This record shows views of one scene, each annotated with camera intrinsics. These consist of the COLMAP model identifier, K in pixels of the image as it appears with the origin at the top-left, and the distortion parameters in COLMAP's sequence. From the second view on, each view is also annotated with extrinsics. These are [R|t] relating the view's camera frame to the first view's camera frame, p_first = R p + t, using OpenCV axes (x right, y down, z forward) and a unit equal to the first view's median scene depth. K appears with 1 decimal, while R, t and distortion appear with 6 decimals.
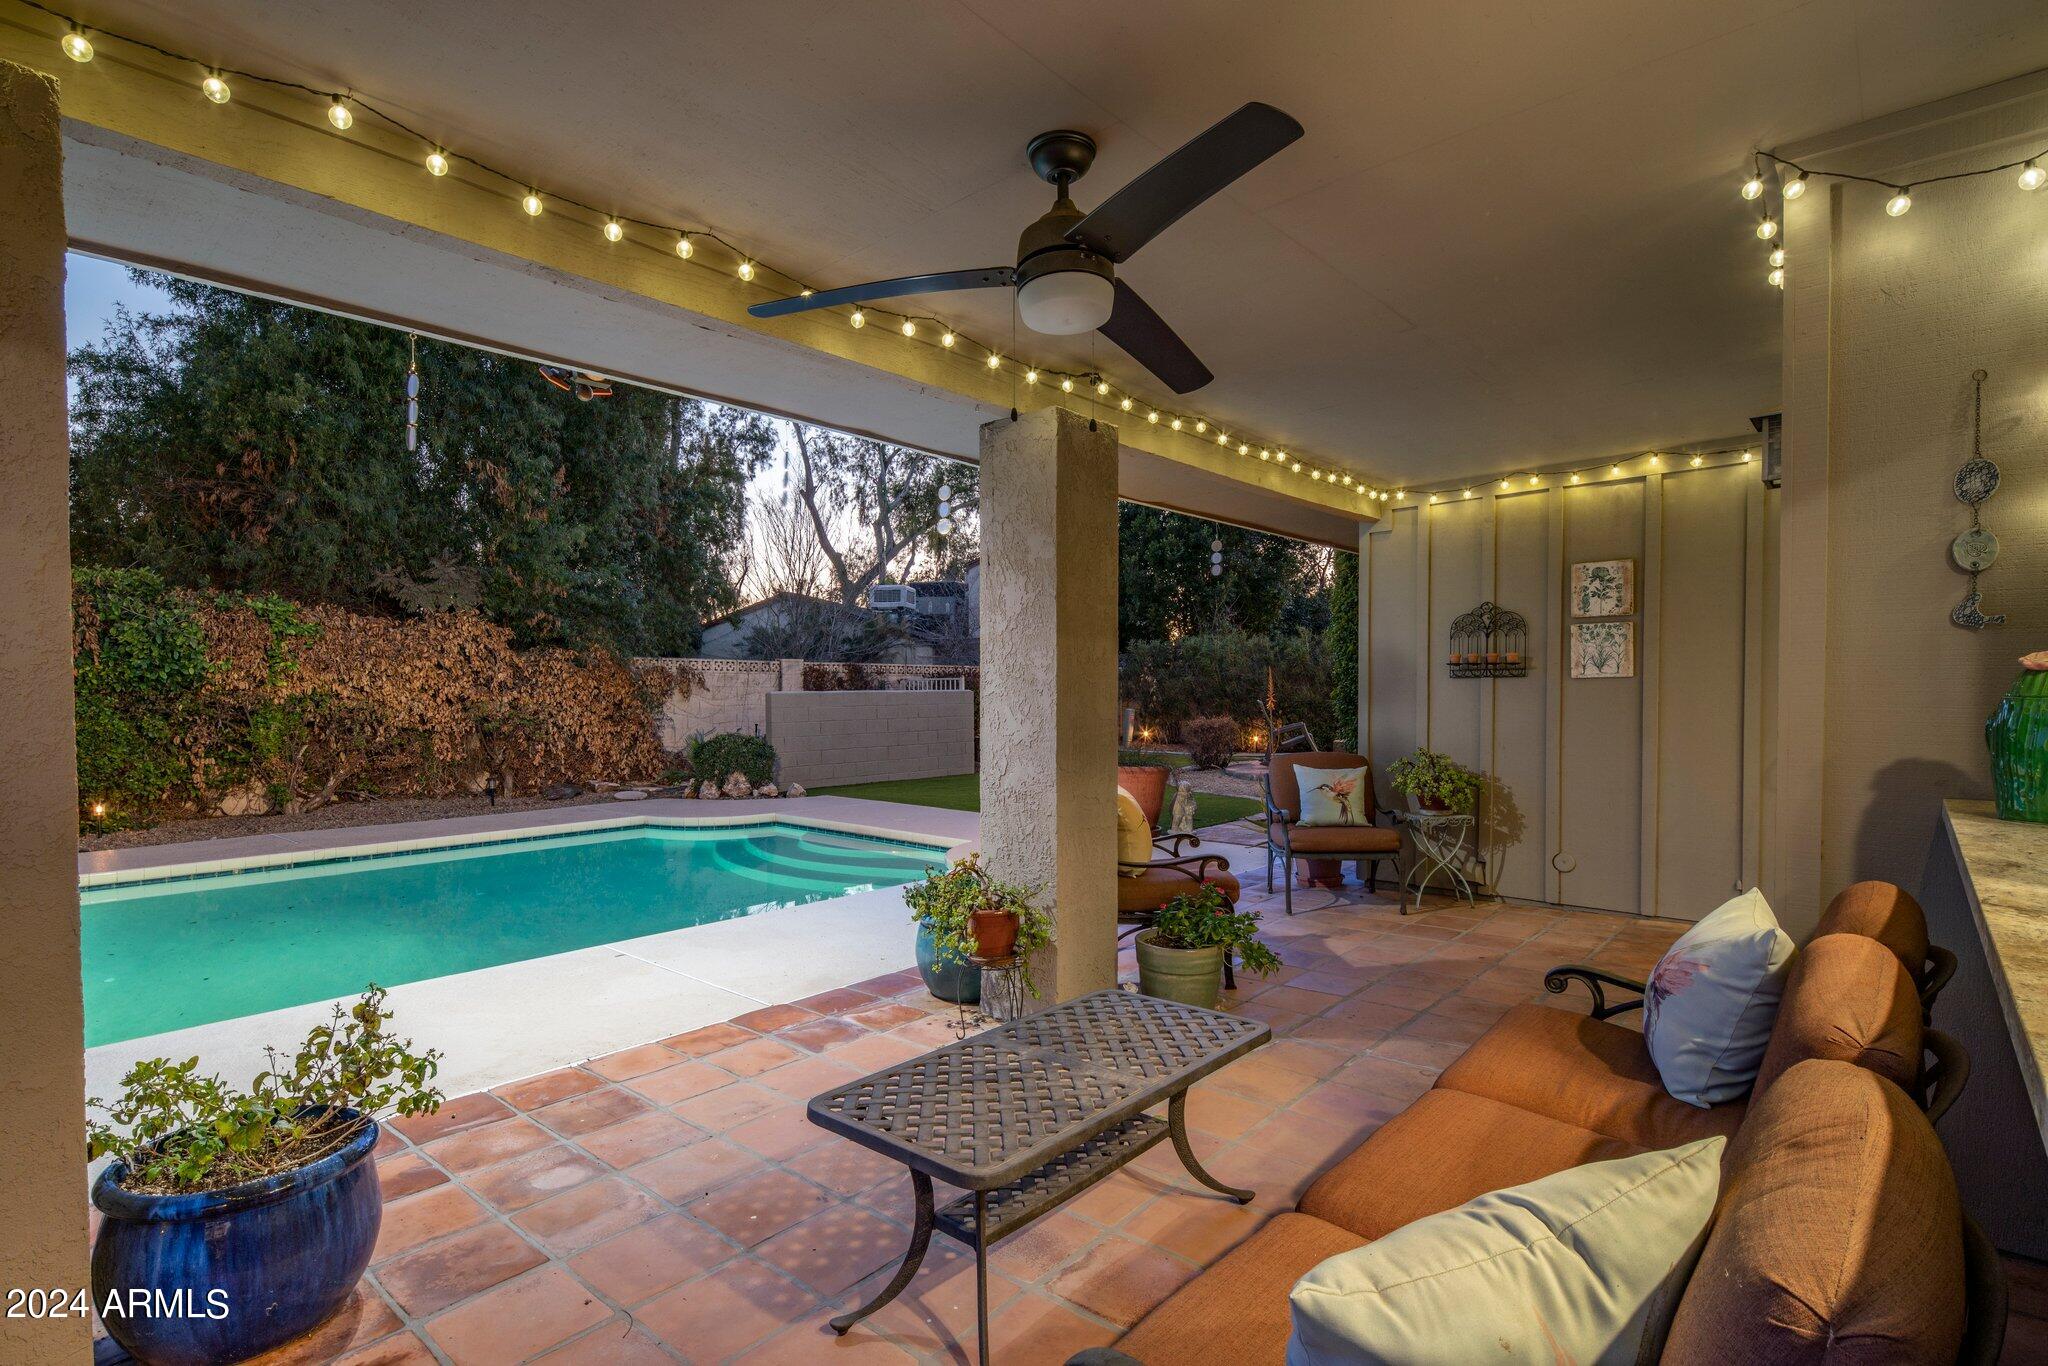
lens RADIAL K [[1021.2, 0, 1022.0], [0, 1021.2, 708.3], [0, 0, 1]] dist [0.001036, -0.000574]
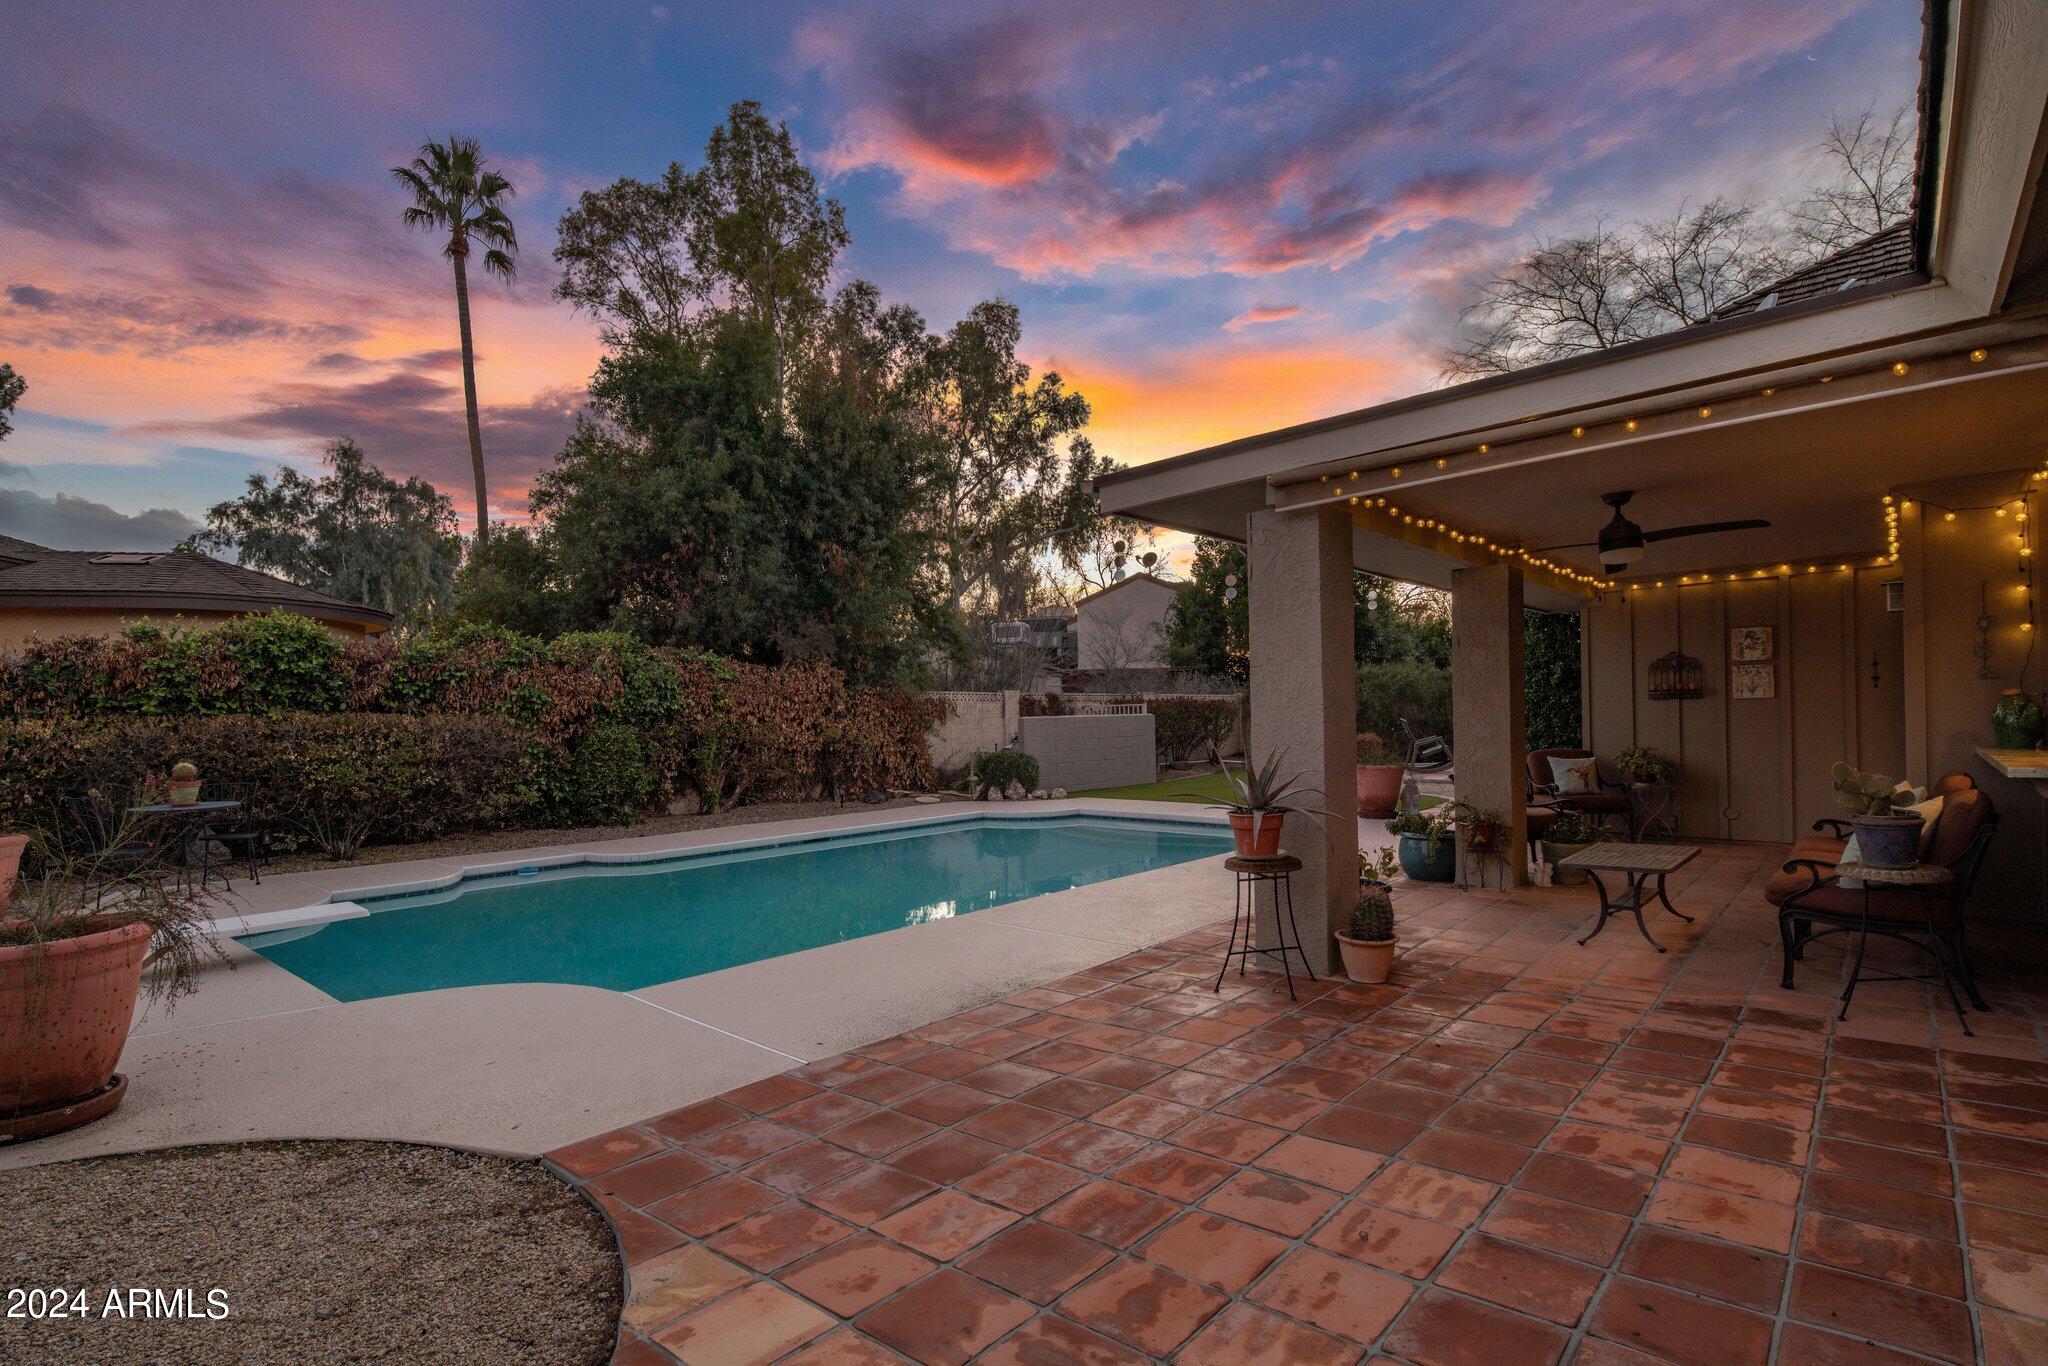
lens RADIAL K [[1016.1, 0, 1028.6], [0, 1016.1, 701.6], [0, 0, 1]] dist [-0.002515, -0.000976]
pose [[0.999895, -0.014381, 0.001744, -0.537462], [0.014429, 0.999413, -0.031075, 0.008273], [-0.001296, 0.031097, 0.999516, -0.559532]]
